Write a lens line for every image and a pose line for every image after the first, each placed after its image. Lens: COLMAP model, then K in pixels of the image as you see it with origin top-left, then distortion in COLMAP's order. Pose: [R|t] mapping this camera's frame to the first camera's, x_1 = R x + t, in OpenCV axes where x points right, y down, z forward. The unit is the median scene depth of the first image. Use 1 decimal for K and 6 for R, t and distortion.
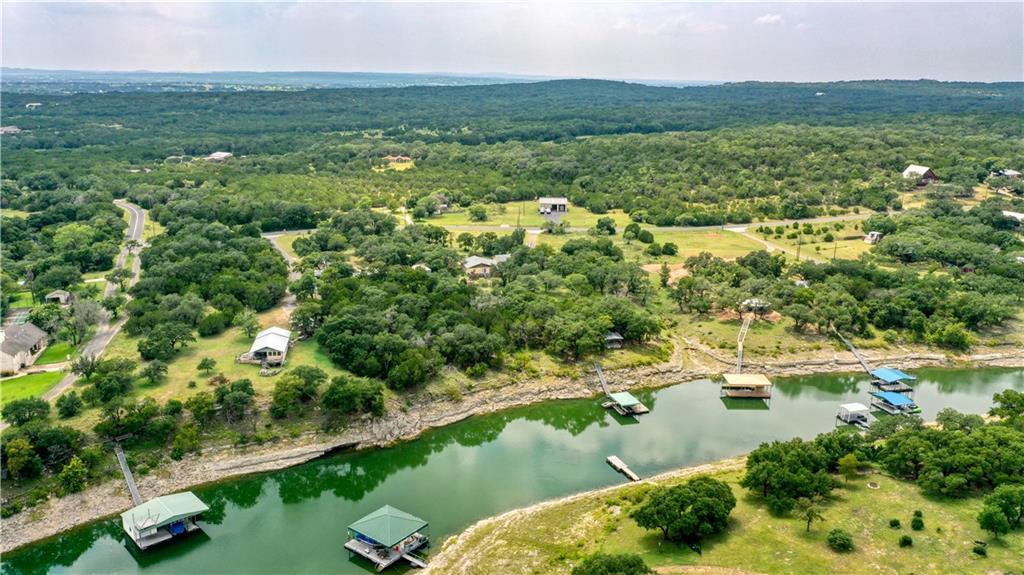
lens RADIAL K [[813.9, 0, 513.7], [0, 813.9, 280.3], [0, 0, 1]] dist [0.009360, 0.004712]
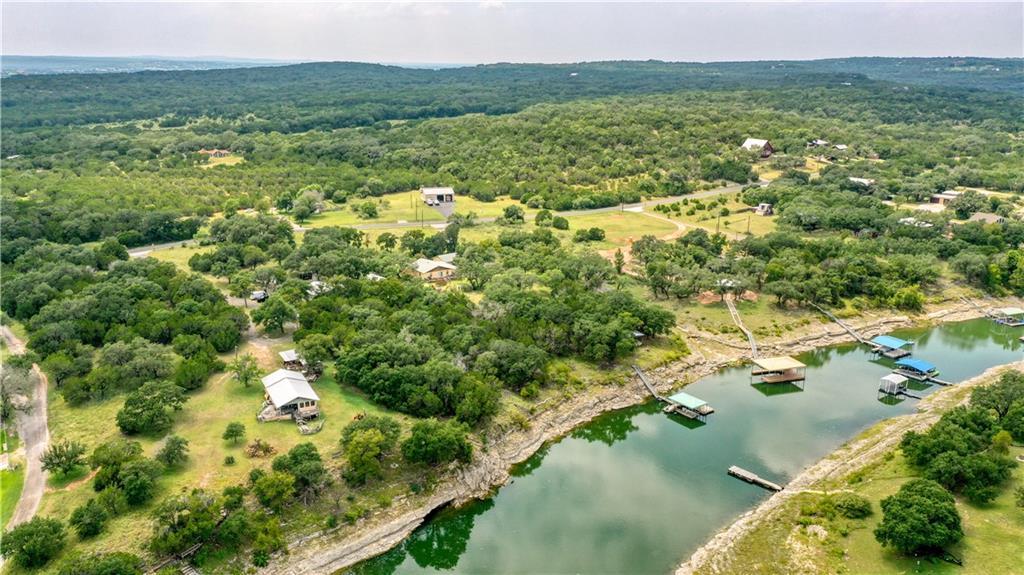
lens RADIAL K [[813.9, 0, 513.7], [0, 813.9, 280.3], [0, 0, 1]] dist [0.009360, 0.004712]
pose [[0.947710, -0.090016, 0.306175, -0.278343], [0.083912, 0.995924, 0.033069, -0.033241], [-0.307904, -0.005648, 0.951401, 0.149403]]
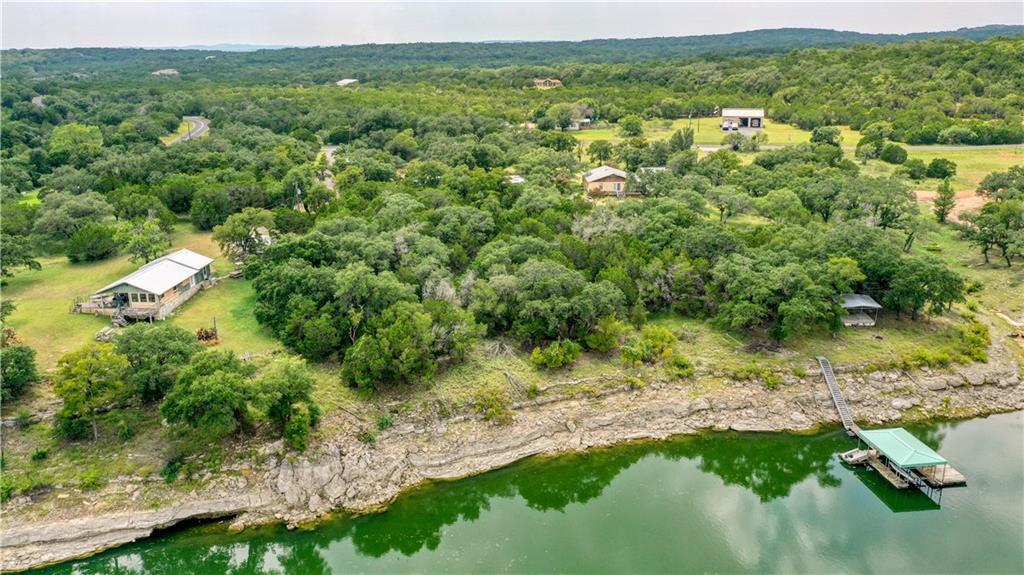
lens RADIAL K [[813.9, 0, 513.7], [0, 813.9, 280.3], [0, 0, 1]] dist [0.009360, 0.004712]
pose [[0.974768, 0.042428, -0.219151, 0.028055], [-0.035124, 0.998693, 0.037123, 0.044124], [0.220439, -0.028489, 0.974985, 0.470765]]
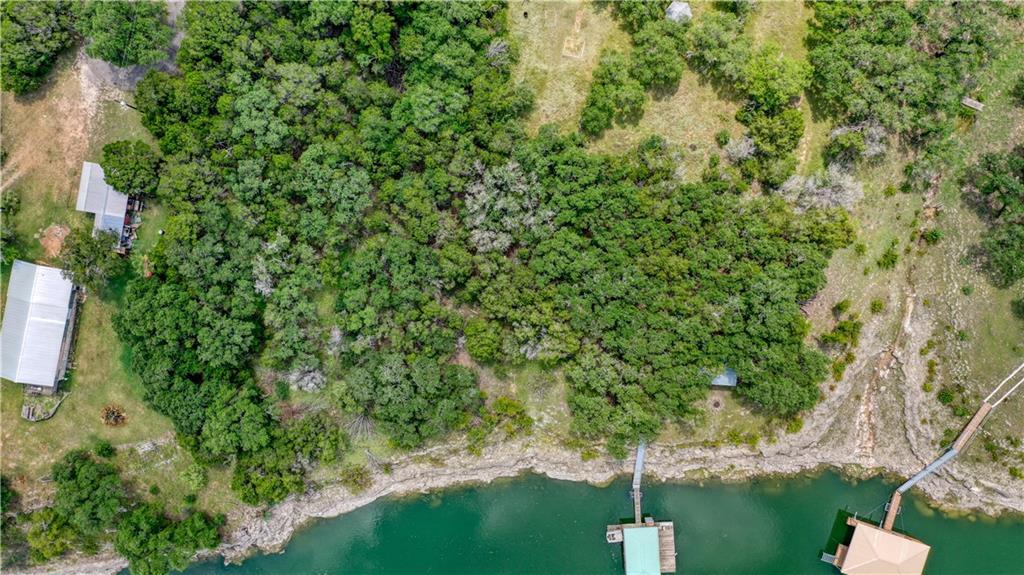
lens RADIAL K [[813.9, 0, 513.7], [0, 813.9, 280.3], [0, 0, 1]] dist [0.009360, 0.004712]
pose [[0.936000, 0.351687, -0.014827, -0.006718], [-0.063213, 0.209377, 0.975790, -0.400232], [0.346277, -0.912402, 0.218208, 0.872149]]
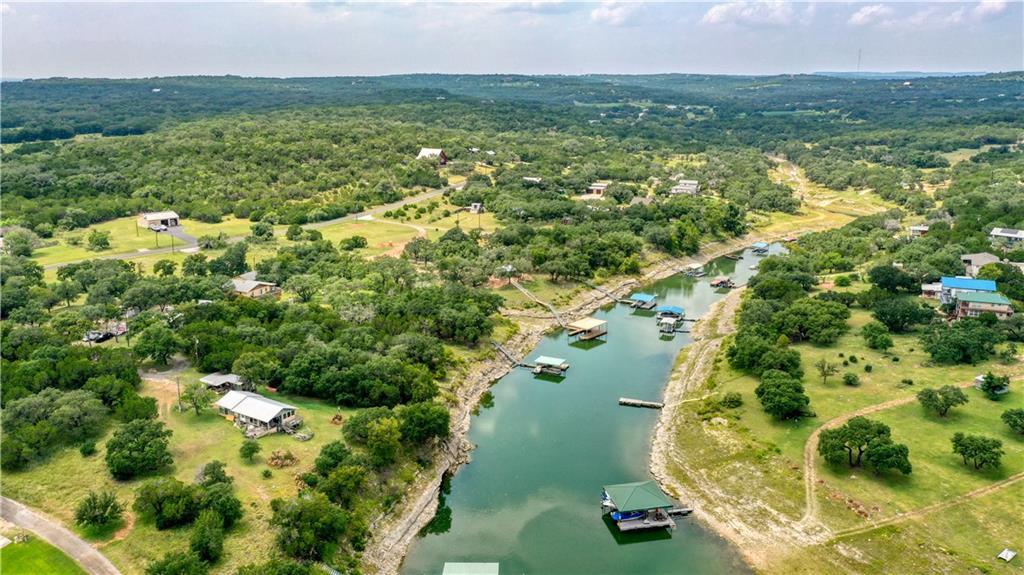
lens RADIAL K [[813.9, 0, 513.7], [0, 813.9, 280.3], [0, 0, 1]] dist [0.009360, 0.004712]
pose [[0.663556, -0.187398, 0.724276, -0.590935], [0.183813, 0.979281, 0.084975, -0.058241], [-0.725194, 0.076746, 0.684254, 0.219725]]
